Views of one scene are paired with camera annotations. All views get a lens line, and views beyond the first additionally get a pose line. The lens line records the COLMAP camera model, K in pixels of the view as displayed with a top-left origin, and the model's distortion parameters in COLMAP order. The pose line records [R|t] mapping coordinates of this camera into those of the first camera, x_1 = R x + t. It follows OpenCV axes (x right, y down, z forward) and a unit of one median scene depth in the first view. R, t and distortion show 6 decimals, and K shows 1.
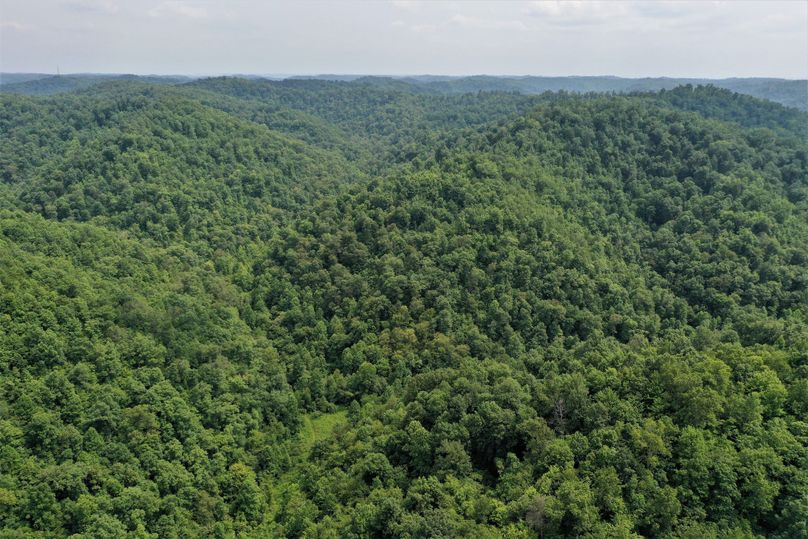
lens RADIAL K [[631.1, 0, 403.3], [0, 631.1, 268.4], [0, 0, 1]] dist [-0.006651, 0.006312]
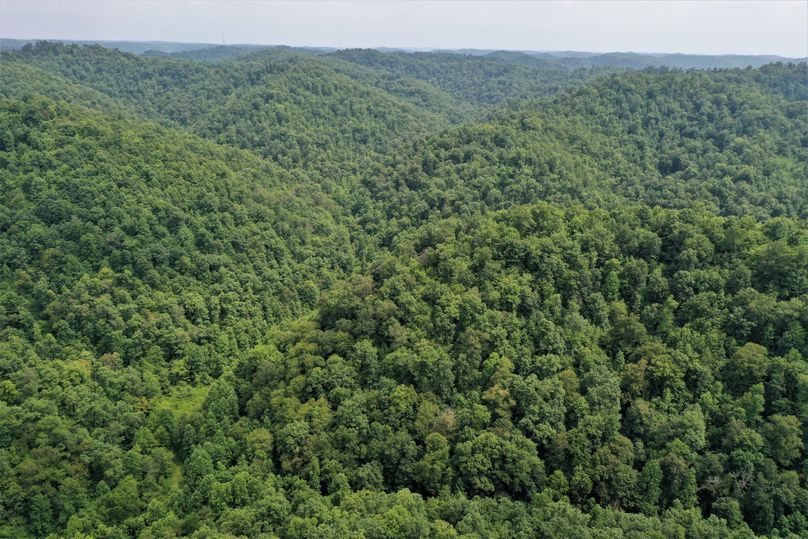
lens RADIAL K [[631.1, 0, 403.9], [0, 631.1, 270.5], [0, 0, 1]] dist [-0.006651, 0.006312]
pose [[0.975985, 0.087046, -0.199692, 0.142050], [-0.079178, 0.995749, 0.047070, 0.085687], [0.202941, -0.030129, 0.978727, -0.262379]]
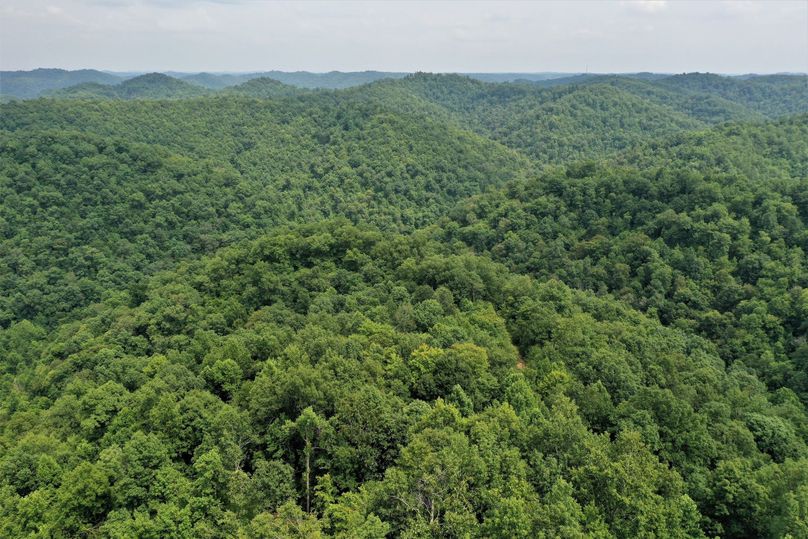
lens RADIAL K [[631.1, 0, 403.2], [0, 631.1, 270.1], [0, 0, 1]] dist [-0.006651, 0.006312]
pose [[0.696539, 0.206178, -0.687258, 0.584048], [-0.204280, 0.975170, 0.085514, 0.167254], [0.687825, 0.080829, 0.721363, -0.478988]]
